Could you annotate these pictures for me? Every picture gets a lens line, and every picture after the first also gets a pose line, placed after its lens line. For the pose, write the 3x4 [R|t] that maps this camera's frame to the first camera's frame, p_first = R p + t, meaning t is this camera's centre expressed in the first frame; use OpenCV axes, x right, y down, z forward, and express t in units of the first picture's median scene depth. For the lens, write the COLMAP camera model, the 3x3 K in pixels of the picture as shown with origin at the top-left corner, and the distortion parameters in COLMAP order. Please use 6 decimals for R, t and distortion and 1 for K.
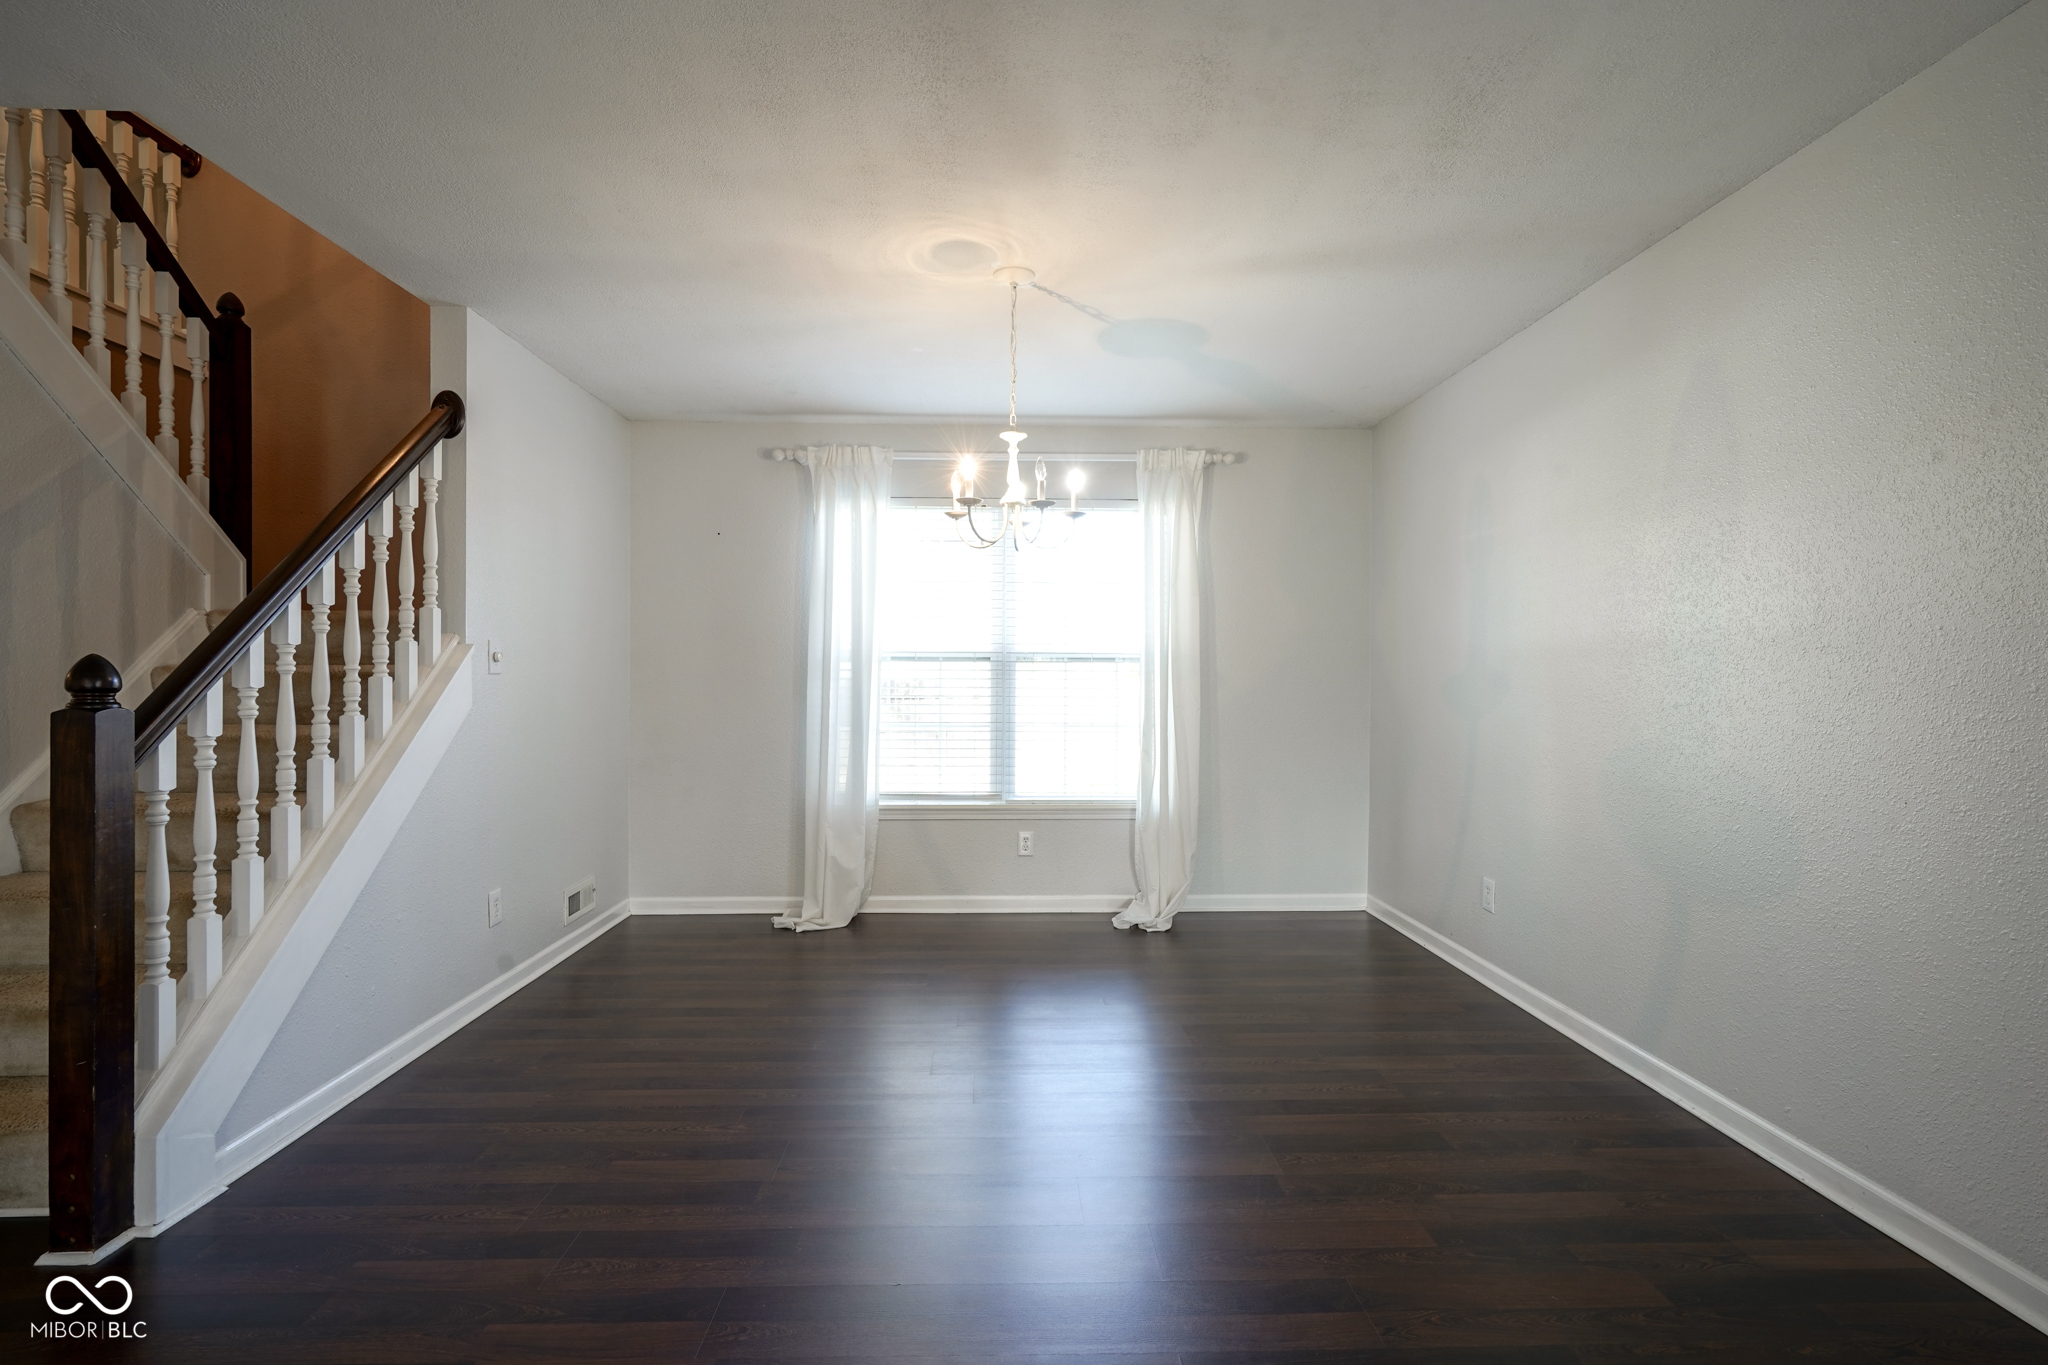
lens RADIAL K [[929.6, 0, 1032.8], [0, 929.6, 680.4], [0, 0, 1]] dist [-0.002859, 0.001513]
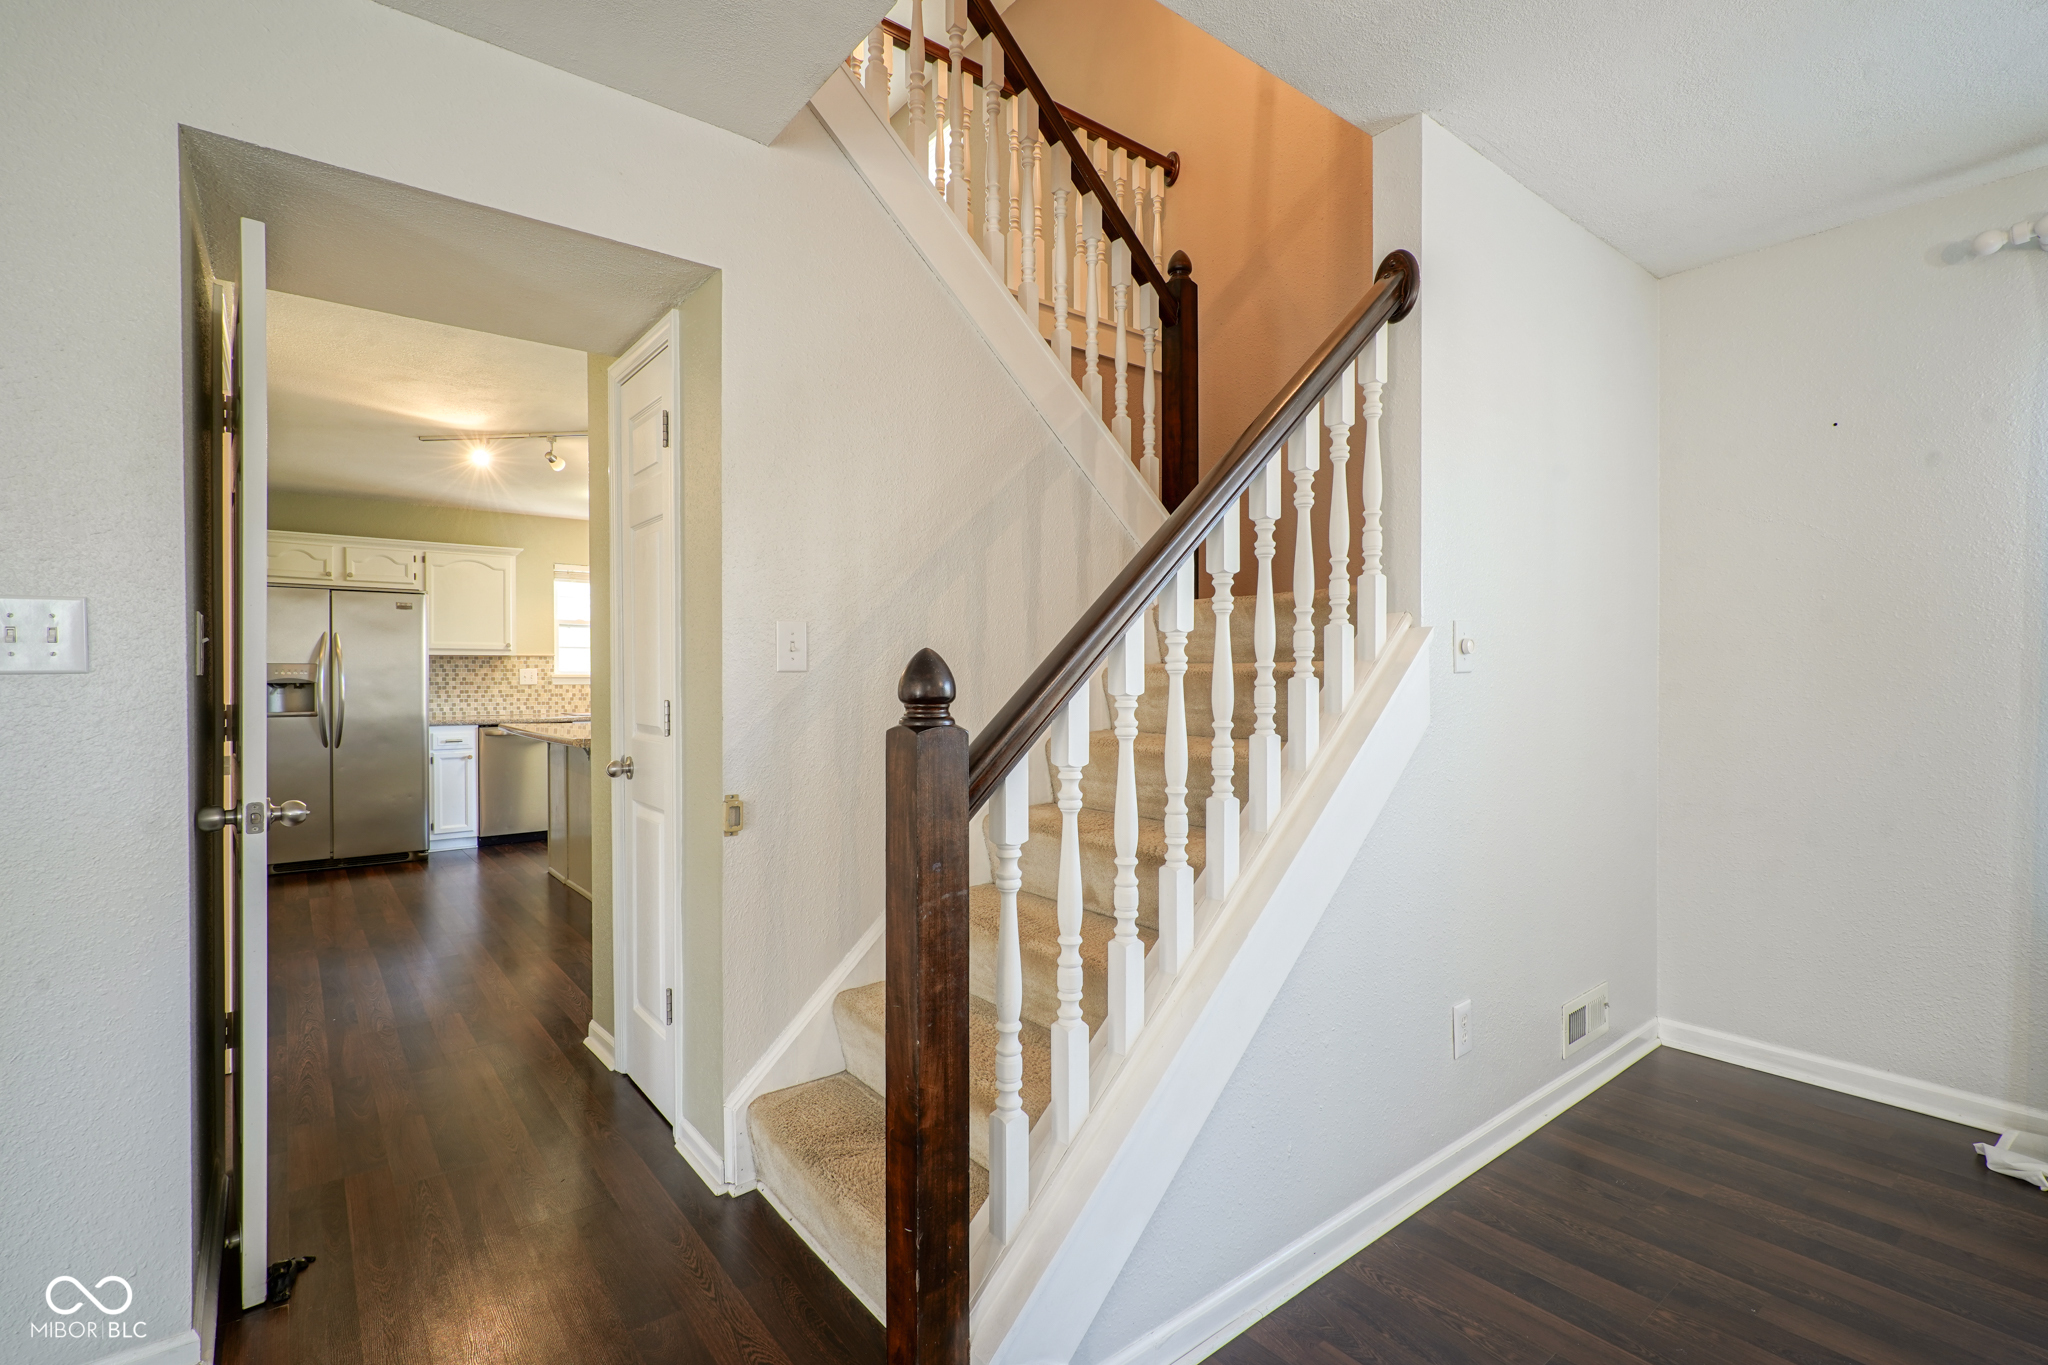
lens RADIAL K [[929.6, 0, 1025.2], [0, 929.6, 688.0], [0, 0, 1]] dist [-0.002859, 0.001513]
pose [[0.575844, 0.004678, -0.817546, -0.249761], [0.003103, 0.999964, 0.007908, -0.002548], [0.817553, -0.007090, 0.575809, 0.418737]]
